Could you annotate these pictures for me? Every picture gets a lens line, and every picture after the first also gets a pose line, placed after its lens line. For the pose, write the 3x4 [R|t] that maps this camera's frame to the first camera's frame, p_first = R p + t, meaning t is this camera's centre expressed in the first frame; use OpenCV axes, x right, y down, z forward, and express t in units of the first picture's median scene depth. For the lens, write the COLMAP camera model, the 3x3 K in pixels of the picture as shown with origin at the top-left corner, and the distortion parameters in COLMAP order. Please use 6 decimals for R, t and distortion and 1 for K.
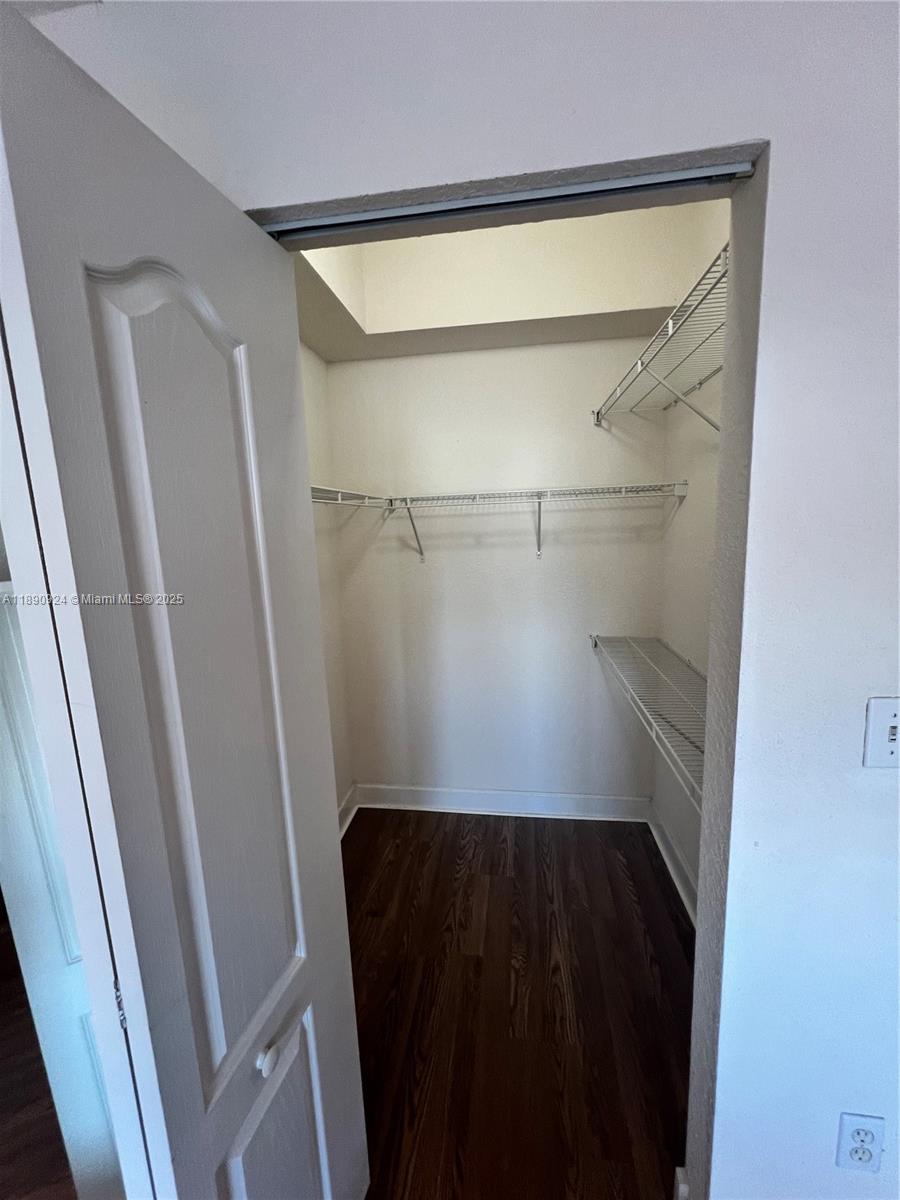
lens RADIAL K [[480.7, 0, 448.7], [0, 480.7, 599.4], [0, 0, 1]] dist [0.000937, -0.000420]
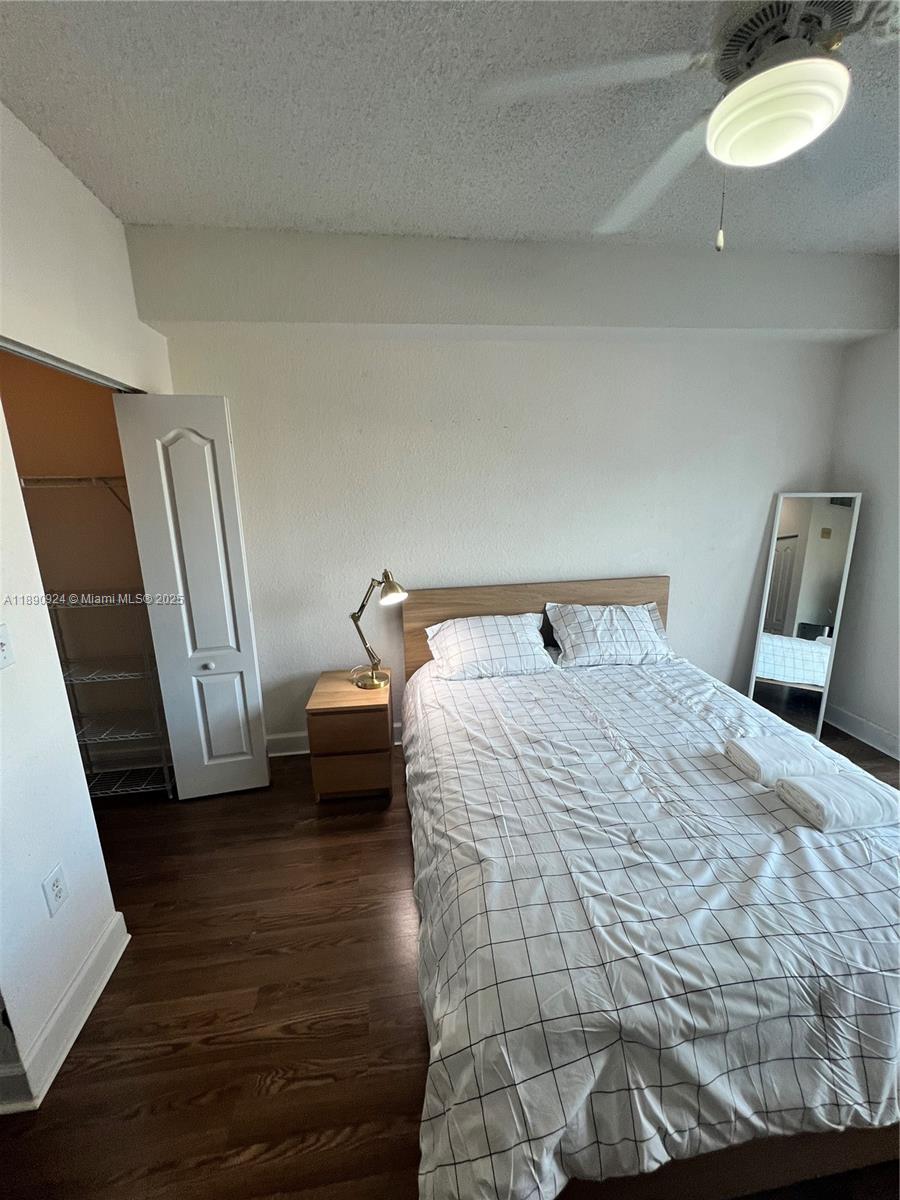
lens RADIAL K [[480.7, 0, 450.6], [0, 480.7, 596.8], [0, 0, 1]] dist [0.000937, -0.000420]
pose [[-0.279933, -0.184126, 0.942197, -0.529502], [0.187135, 0.952143, 0.241669, -0.131029], [-0.941604, 0.243970, -0.232080, 0.728637]]
